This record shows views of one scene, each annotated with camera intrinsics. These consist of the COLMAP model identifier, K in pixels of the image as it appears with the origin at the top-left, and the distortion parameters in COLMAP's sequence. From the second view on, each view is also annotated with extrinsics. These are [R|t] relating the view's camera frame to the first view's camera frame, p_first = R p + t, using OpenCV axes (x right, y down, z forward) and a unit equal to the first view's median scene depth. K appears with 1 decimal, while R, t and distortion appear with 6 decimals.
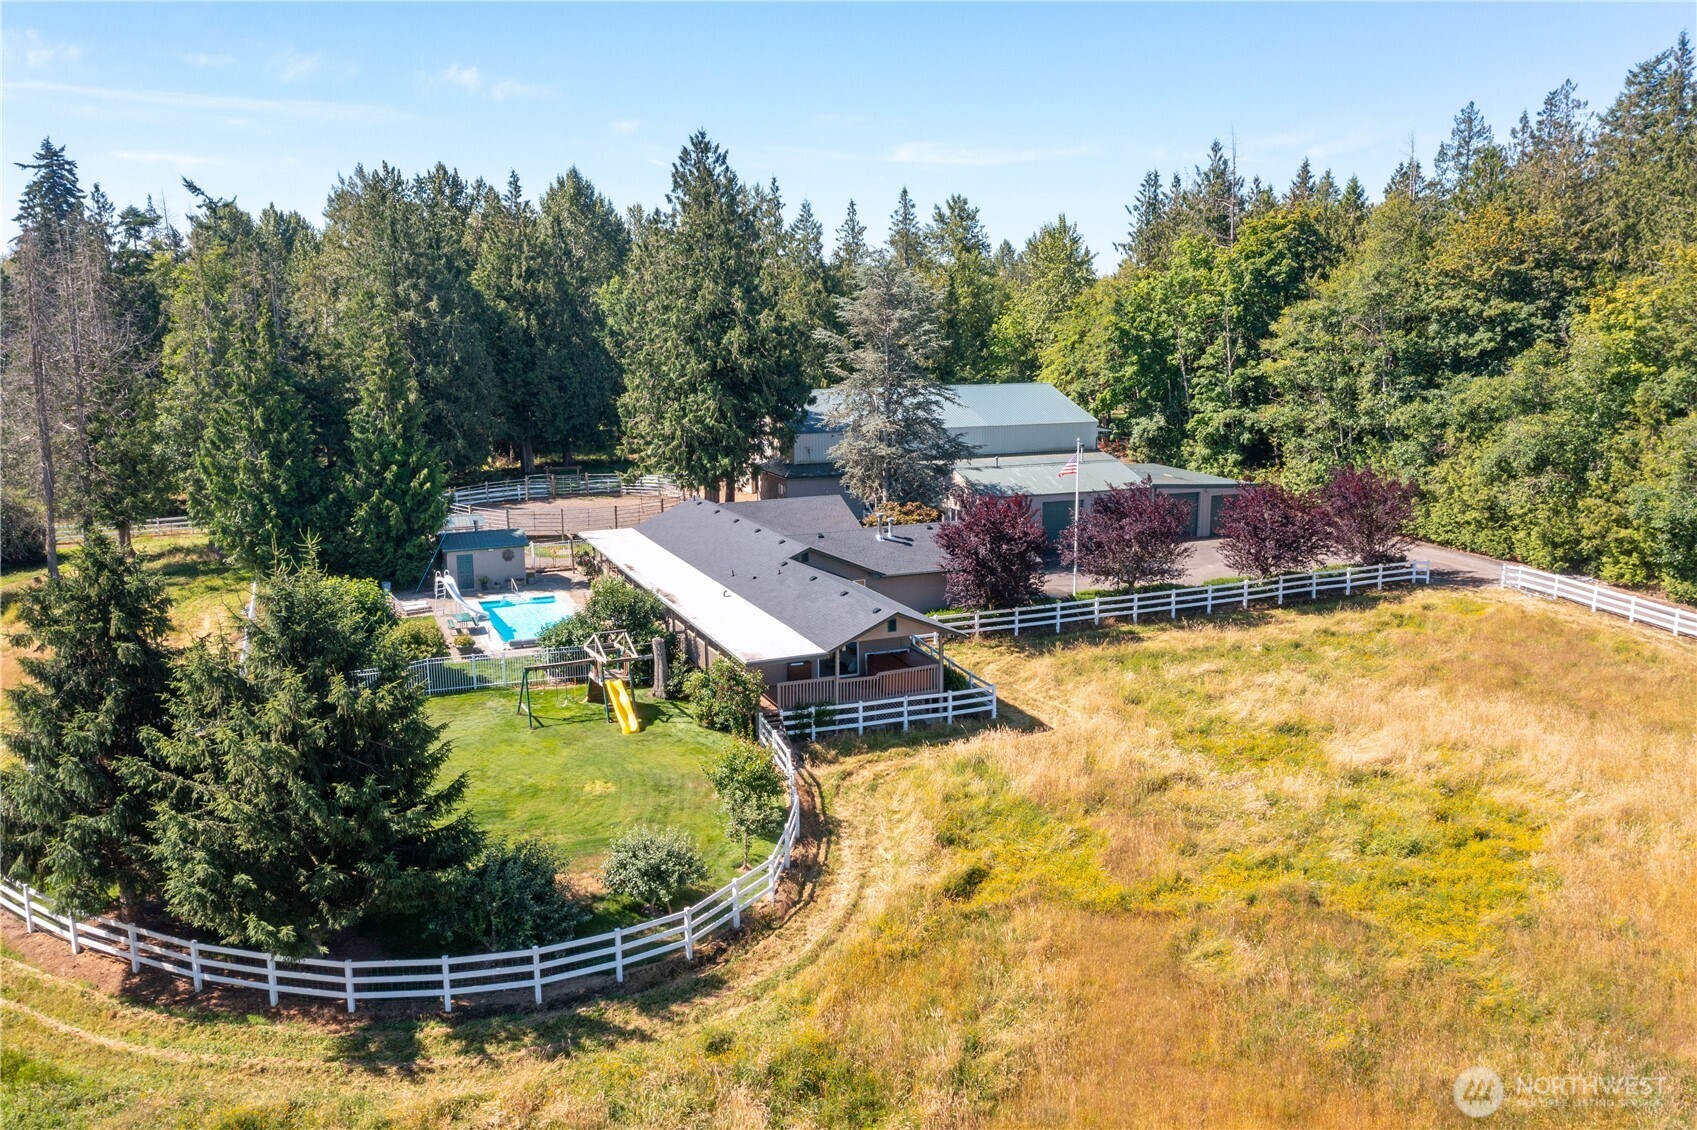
lens RADIAL K [[1330.2, 0, 848.5], [0, 1330.2, 565.0], [0, 0, 1]] dist [-0.018072, 0.003460]
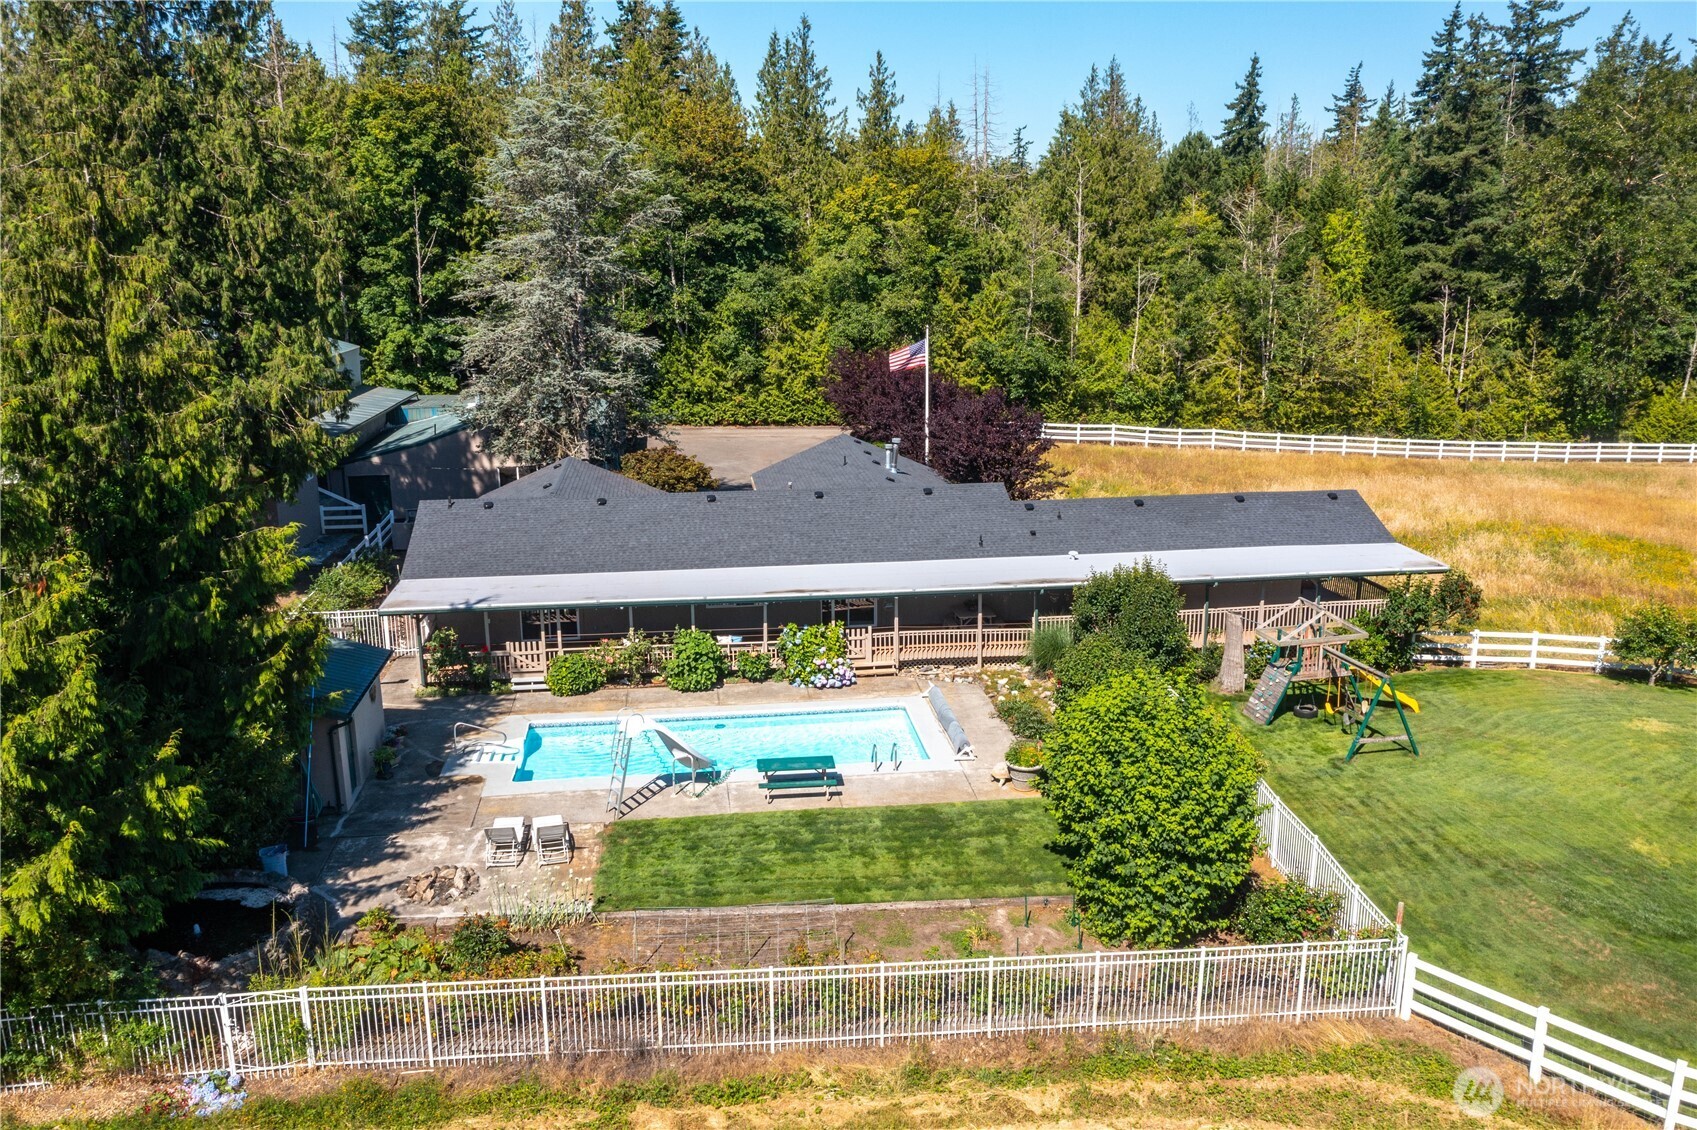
lens RADIAL K [[1330.2, 0, 848.5], [0, 1330.2, 565.0], [0, 0, 1]] dist [-0.018072, 0.003460]
pose [[0.254079, -0.225301, 0.940576, -0.567904], [0.185263, 0.965819, 0.181303, -0.089528], [-0.949274, 0.128188, 0.287134, 0.653730]]
